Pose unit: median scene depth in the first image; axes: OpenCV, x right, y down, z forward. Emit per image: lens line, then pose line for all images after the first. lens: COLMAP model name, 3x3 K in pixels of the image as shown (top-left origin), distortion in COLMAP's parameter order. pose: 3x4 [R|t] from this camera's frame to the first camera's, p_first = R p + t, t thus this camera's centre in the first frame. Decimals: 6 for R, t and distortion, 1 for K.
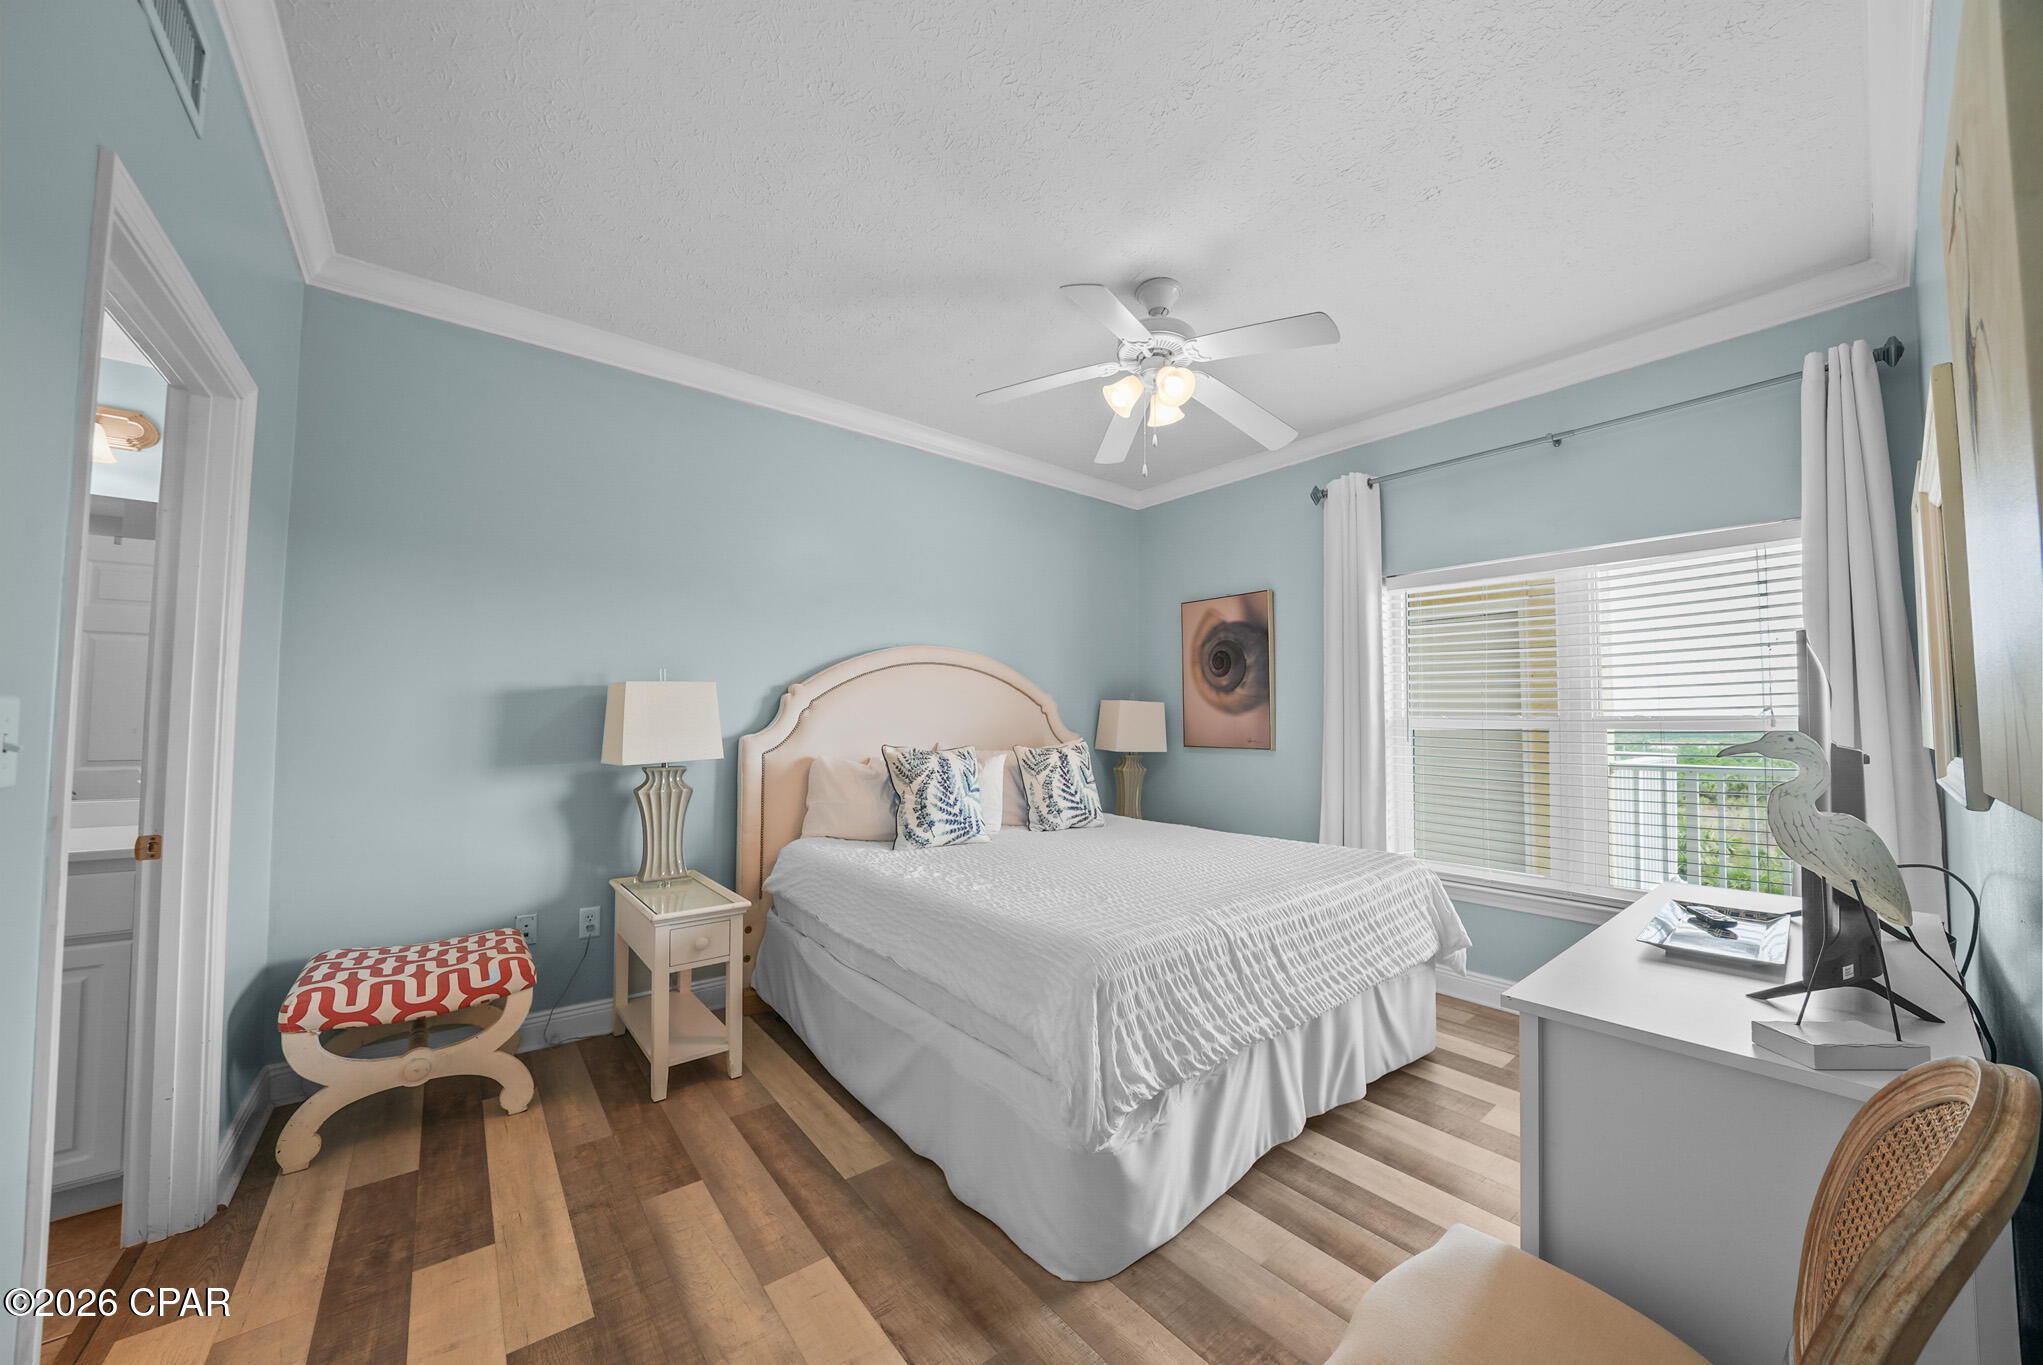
lens RADIAL K [[714.3, 0, 1016.4], [0, 714.3, 690.7], [0, 0, 1]] dist [-0.026091, 0.003226]
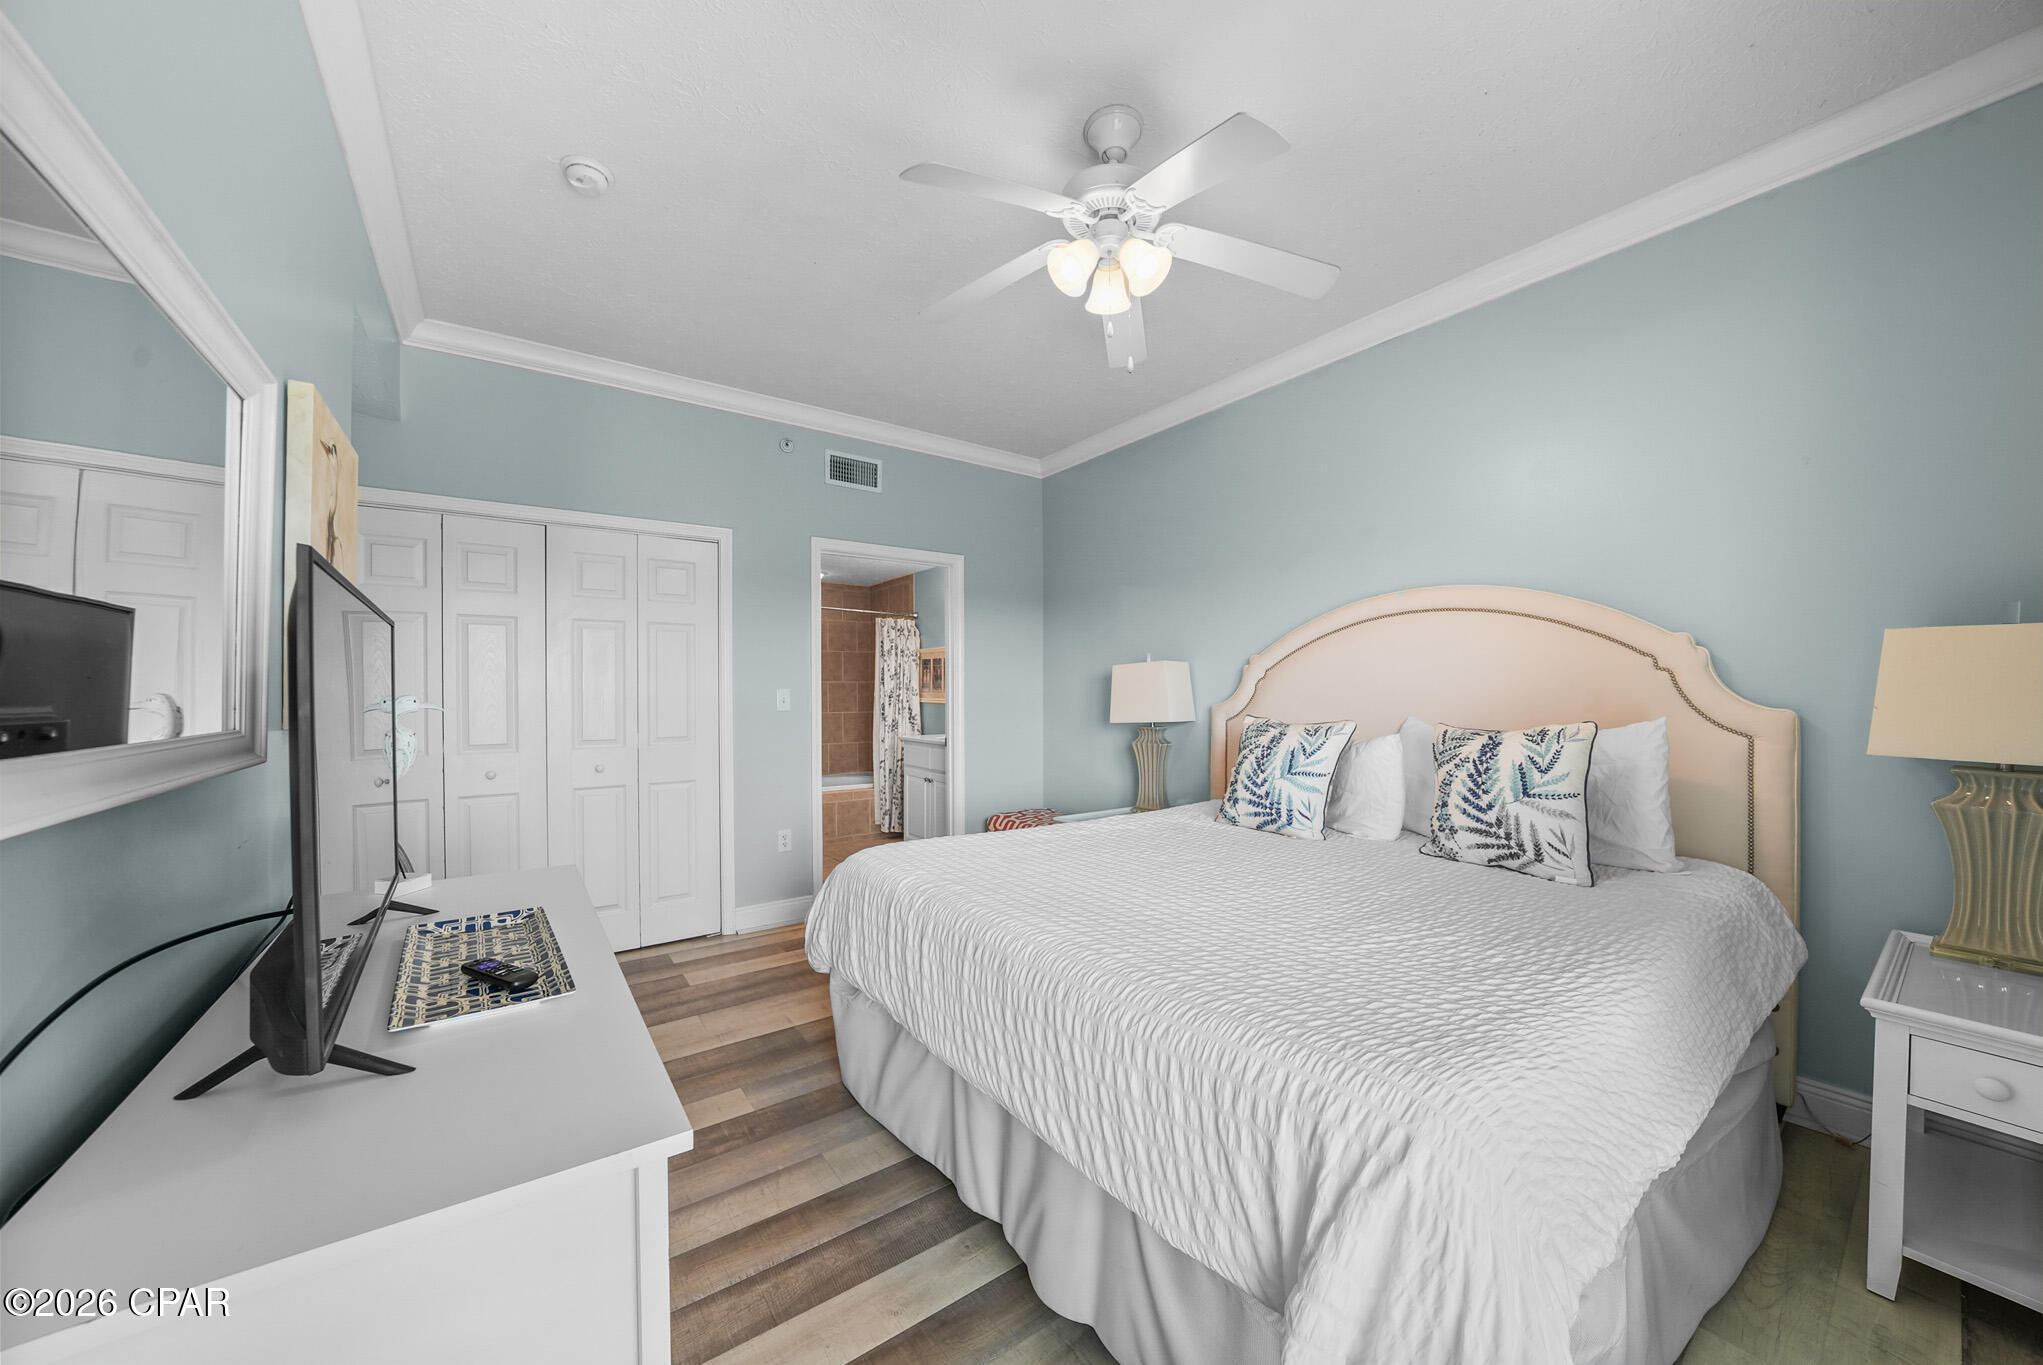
lens RADIAL K [[714.3, 0, 1002.6], [0, 714.3, 695.6], [0, 0, 1]] dist [-0.026091, 0.003226]
pose [[-0.049900, -0.007378, -0.998727, 0.766759], [0.044535, 0.998962, -0.009604, 0.043873], [0.997761, -0.044957, -0.049519, 0.708593]]
